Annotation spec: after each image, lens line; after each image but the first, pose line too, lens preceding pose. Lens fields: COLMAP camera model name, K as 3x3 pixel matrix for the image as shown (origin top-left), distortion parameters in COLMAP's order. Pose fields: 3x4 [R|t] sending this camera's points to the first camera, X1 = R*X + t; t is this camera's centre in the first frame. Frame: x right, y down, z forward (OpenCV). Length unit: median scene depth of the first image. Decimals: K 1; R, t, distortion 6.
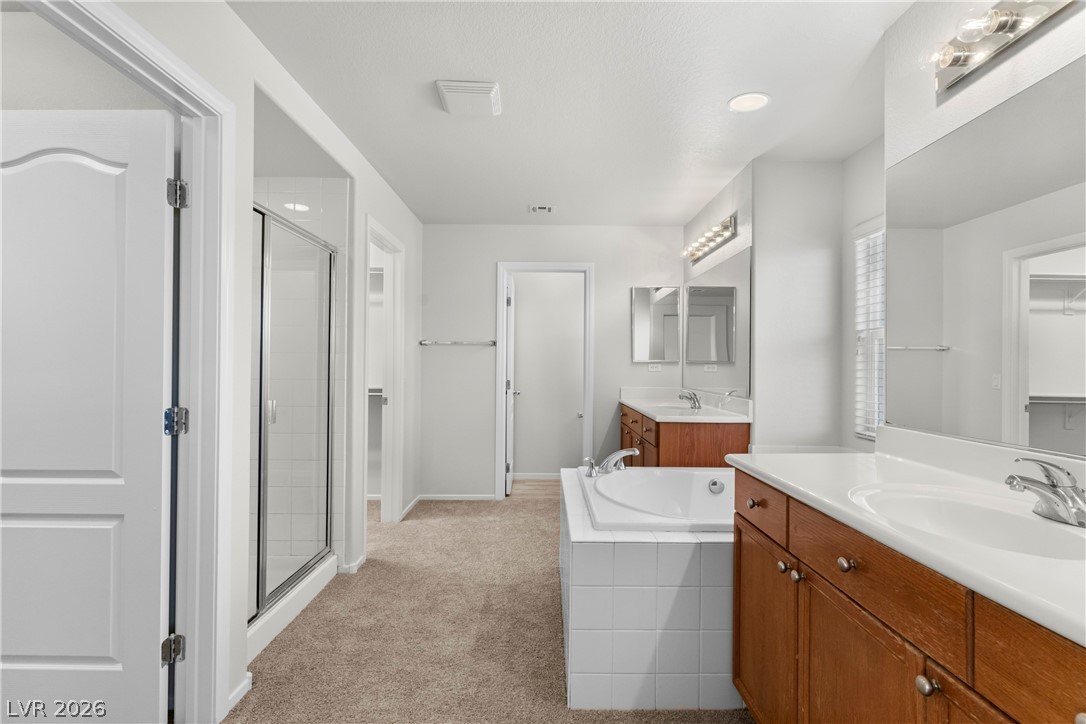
lens RADIAL K [[520.0, 0, 542.8], [0, 520.0, 361.8], [0, 0, 1]] dist [0.004183, 0.001512]
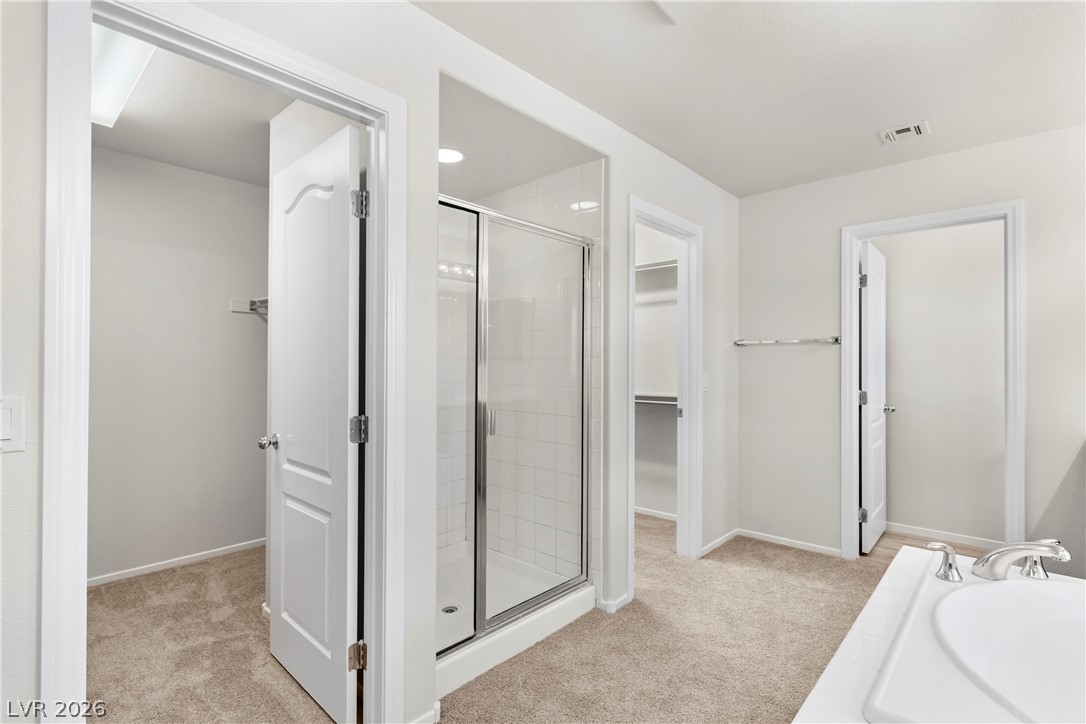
lens RADIAL K [[520.0, 0, 544.6], [0, 520.0, 361.1], [0, 0, 1]] dist [0.004183, 0.001512]
pose [[0.742030, -0.008724, -0.670310, 0.130378], [0.005396, 0.999961, -0.007042, -0.005404], [0.670345, 0.001609, 0.742048, 0.272726]]
